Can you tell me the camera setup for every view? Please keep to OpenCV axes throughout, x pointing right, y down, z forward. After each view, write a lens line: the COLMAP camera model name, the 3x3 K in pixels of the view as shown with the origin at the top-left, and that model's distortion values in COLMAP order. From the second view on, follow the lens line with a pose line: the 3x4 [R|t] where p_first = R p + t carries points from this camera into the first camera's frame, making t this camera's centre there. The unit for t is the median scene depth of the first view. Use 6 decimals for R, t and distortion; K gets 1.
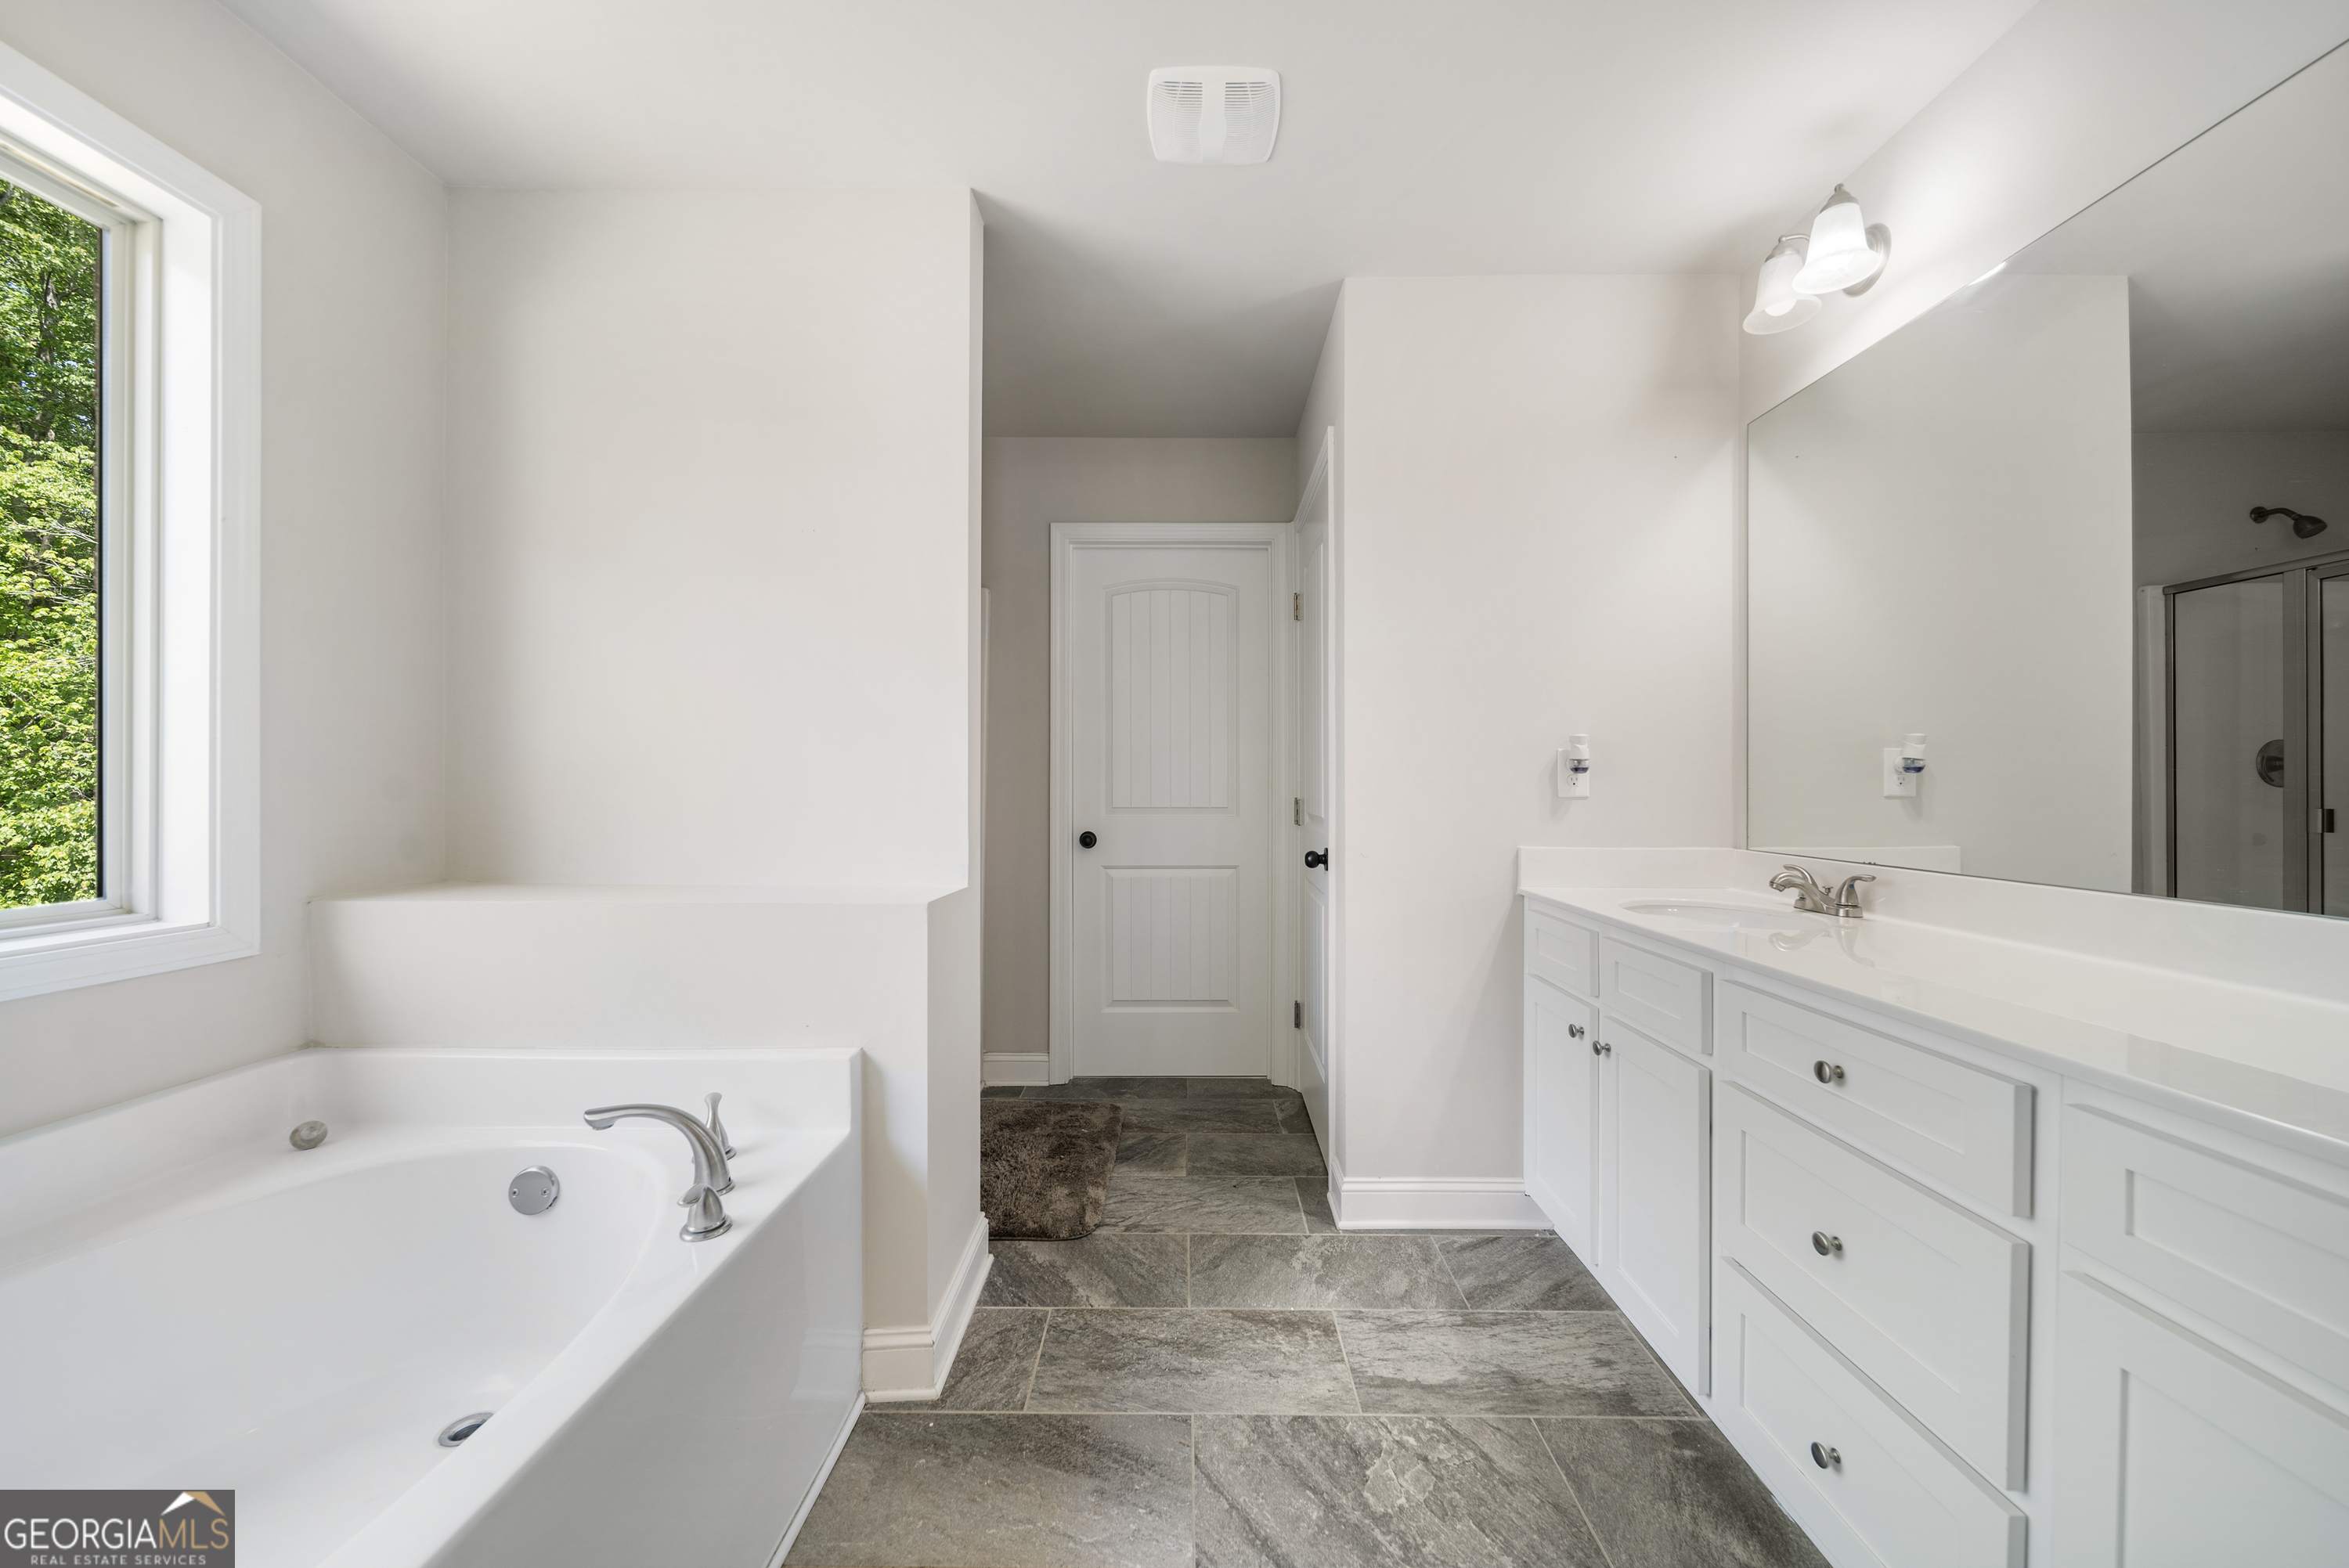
lens RADIAL K [[850.6, 0, 1184.9], [0, 850.6, 785.7], [0, 0, 1]] dist [-0.000529, -0.000571]
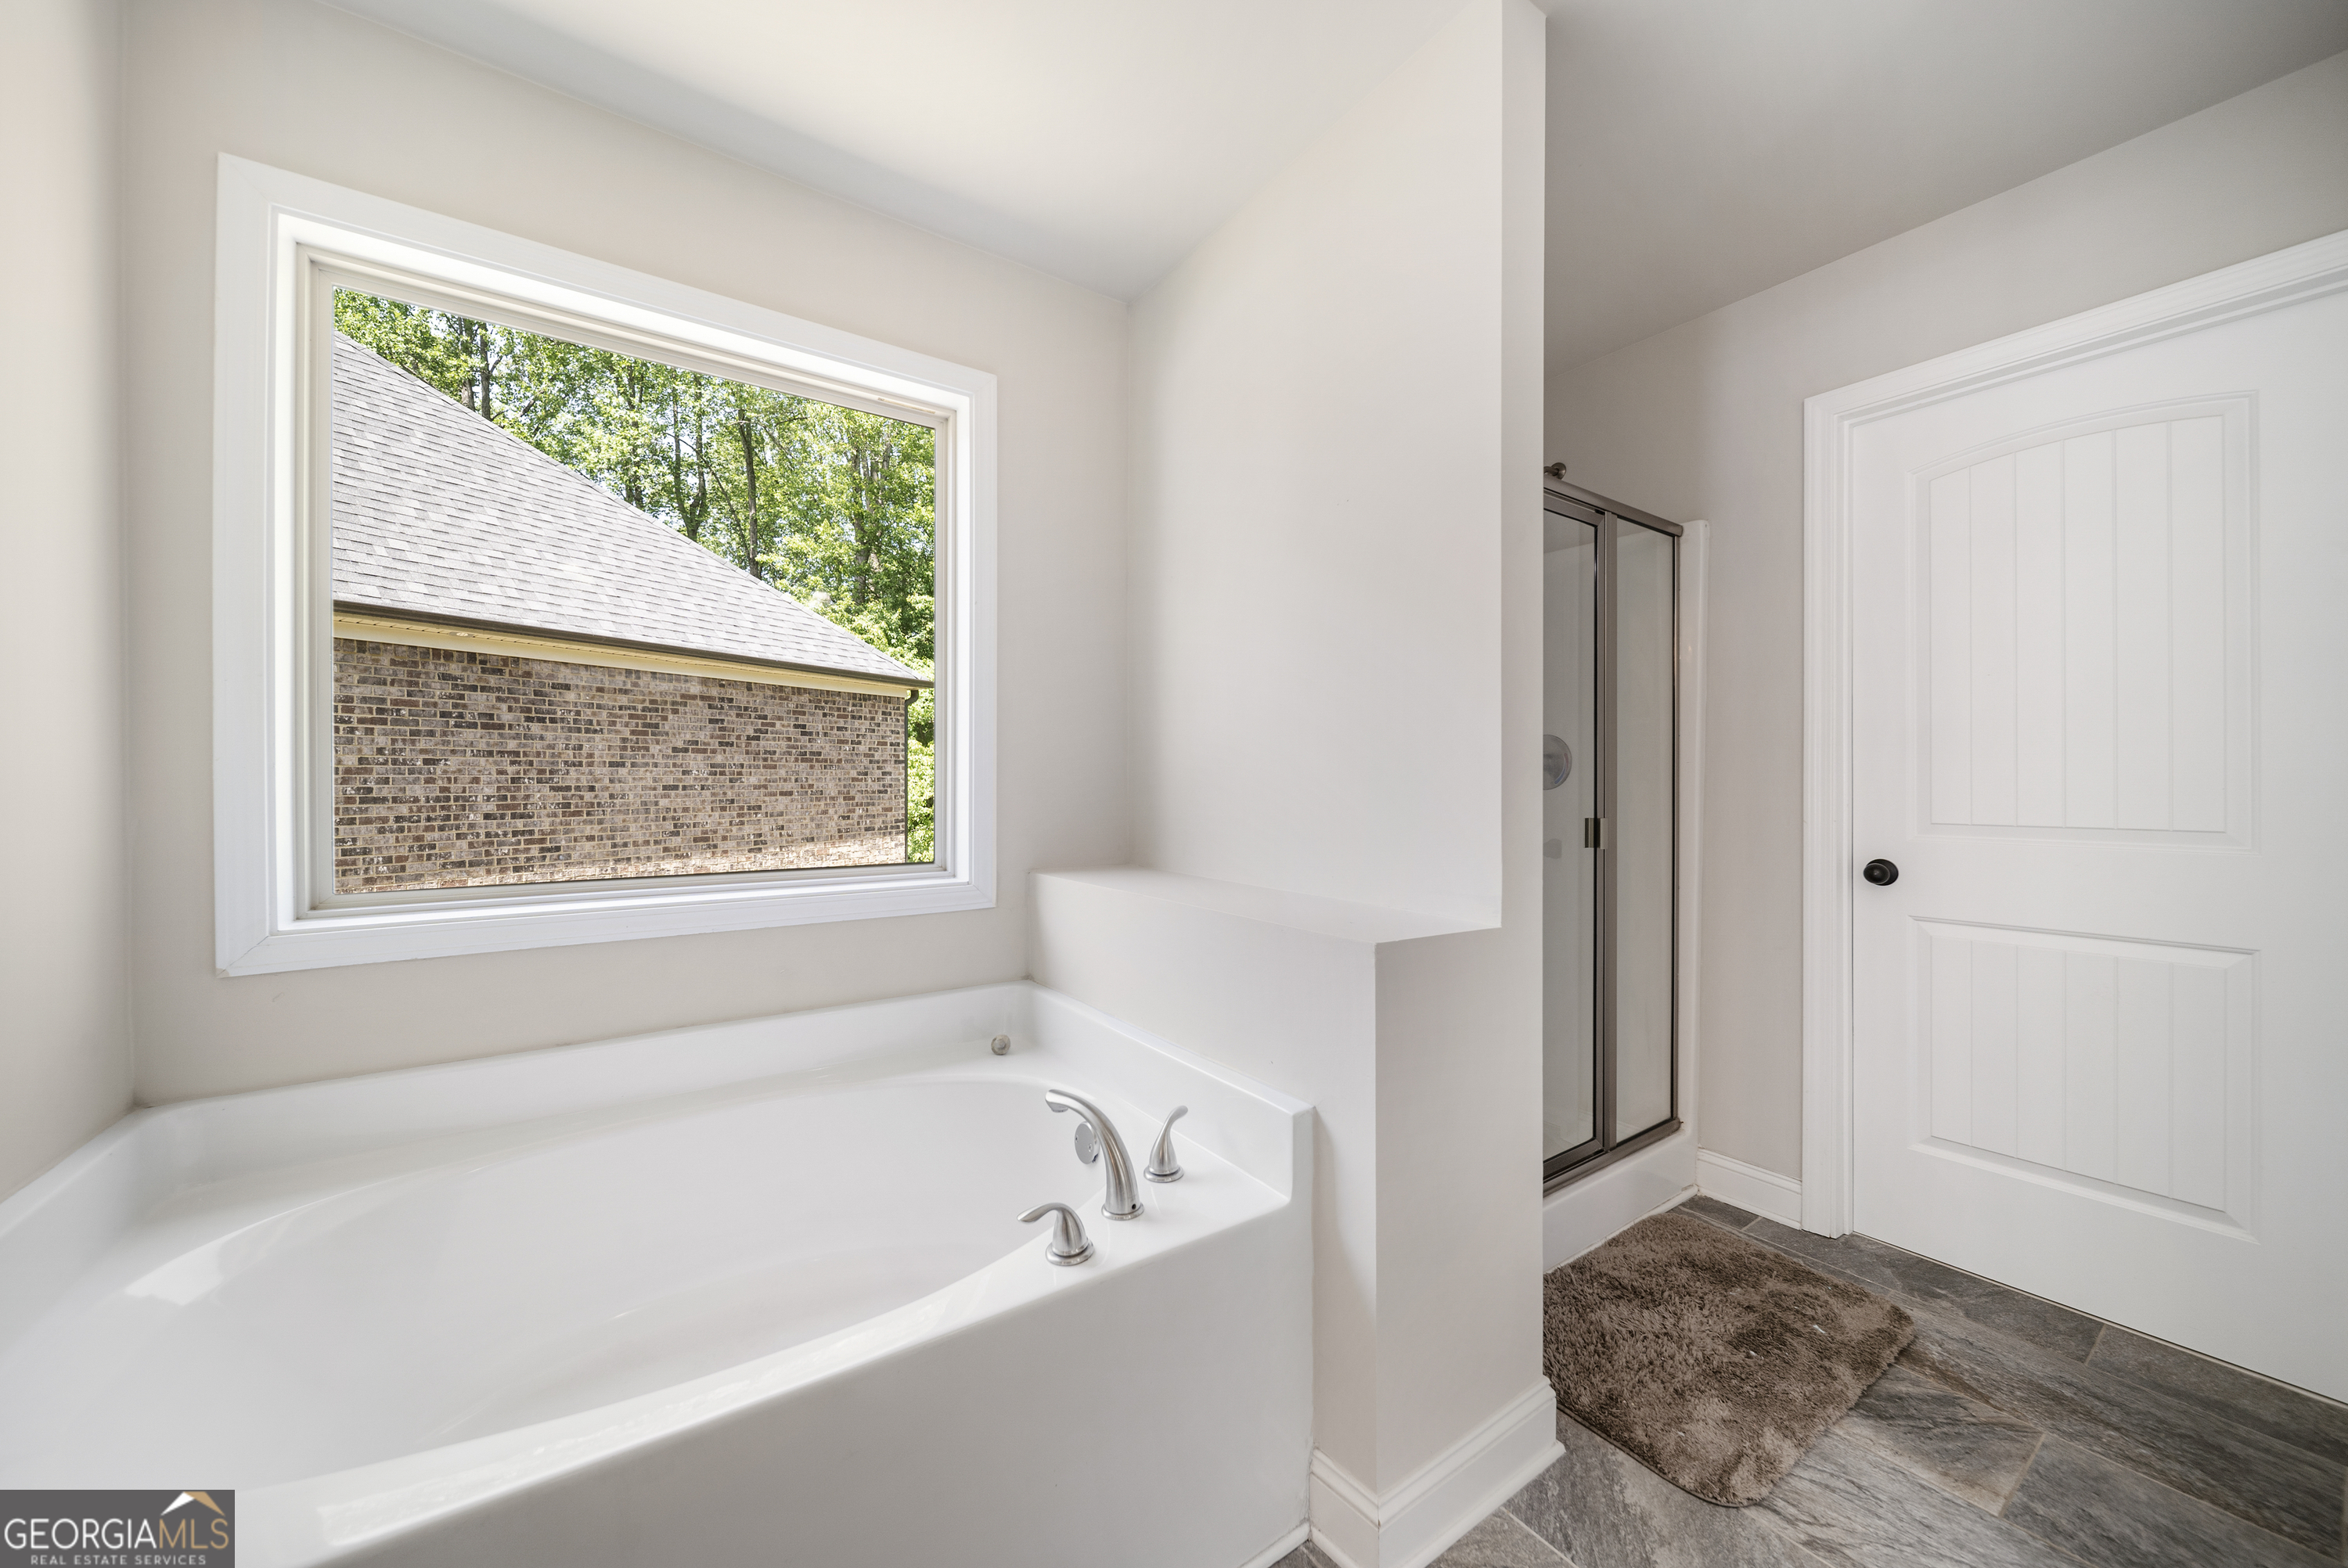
lens RADIAL K [[850.2, 0, 1177.6], [0, 850.2, 780.2], [0, 0, 1]] dist [-0.000529, -0.000571]
pose [[0.573864, -0.003194, -0.818945, 0.145103], [-0.000428, 0.999991, -0.004199, -0.004020], [0.818951, 0.002760, 0.573857, 0.267433]]
